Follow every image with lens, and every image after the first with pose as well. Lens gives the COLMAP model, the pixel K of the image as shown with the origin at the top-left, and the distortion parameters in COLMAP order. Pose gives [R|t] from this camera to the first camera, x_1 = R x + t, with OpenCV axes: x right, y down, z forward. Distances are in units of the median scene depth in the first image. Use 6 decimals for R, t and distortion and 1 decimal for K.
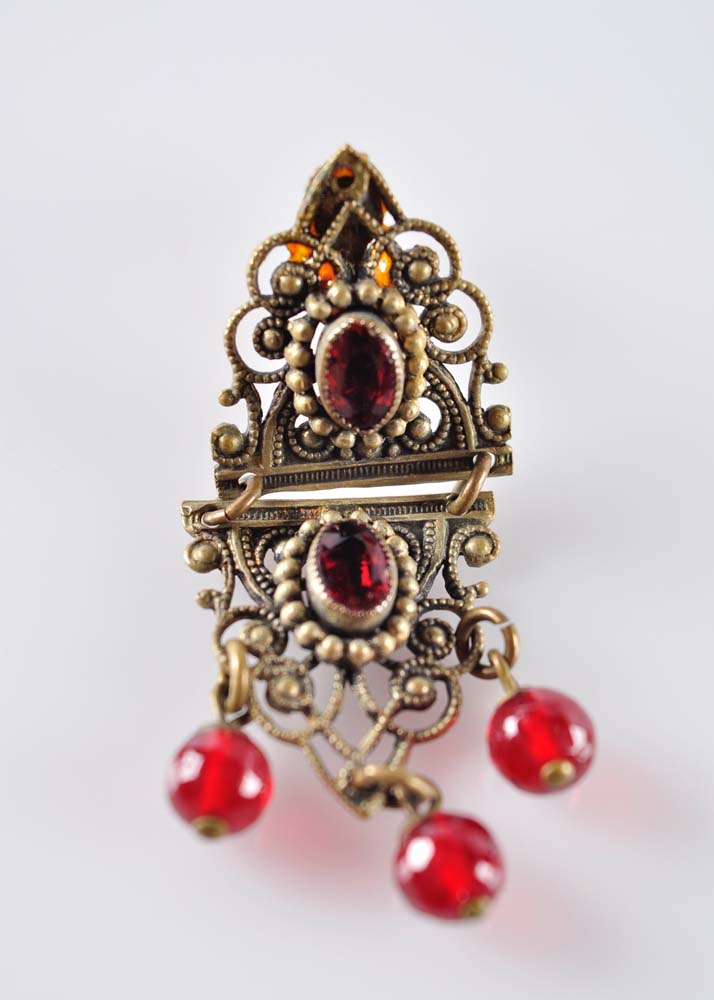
lens RADIAL K [[2363.4, 0, 357.0], [0, 2363.4, 500.0], [0, 0, 1]] dist [0.056471, 0.068328]
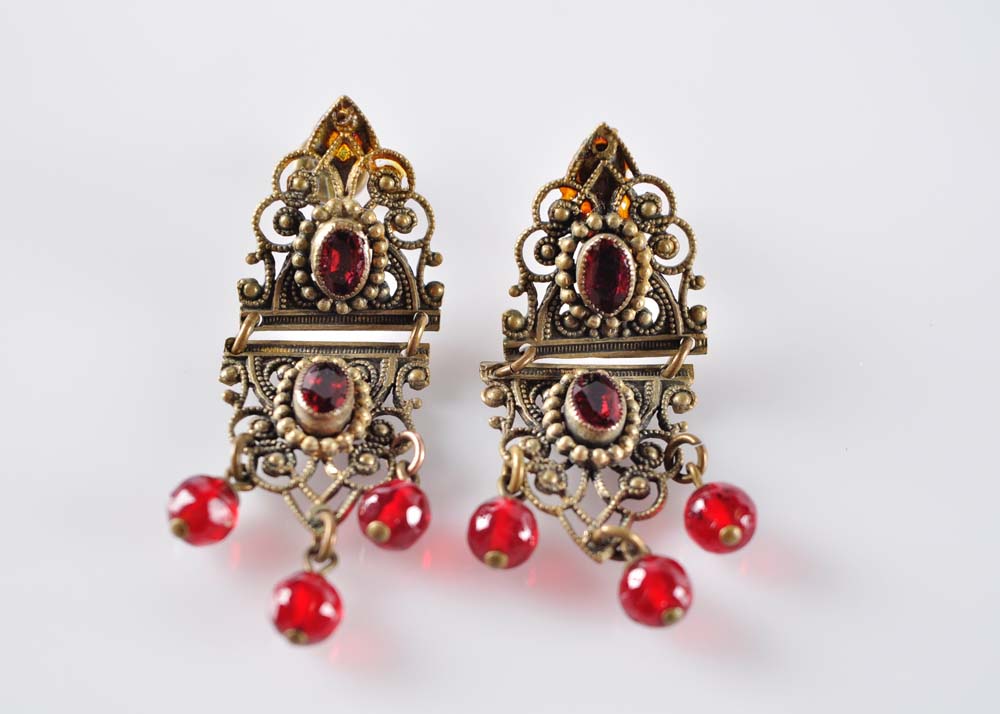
lens RADIAL K [[2363.4, 0, 500.0], [0, 2363.4, 357.0], [0, 0, 1]] dist [0.056471, 0.068328]
pose [[0.998810, 0.039886, -0.028053, -0.021436], [-0.043081, 0.991289, -0.124461, 0.184292], [0.022845, 0.125521, 0.991828, -0.464607]]
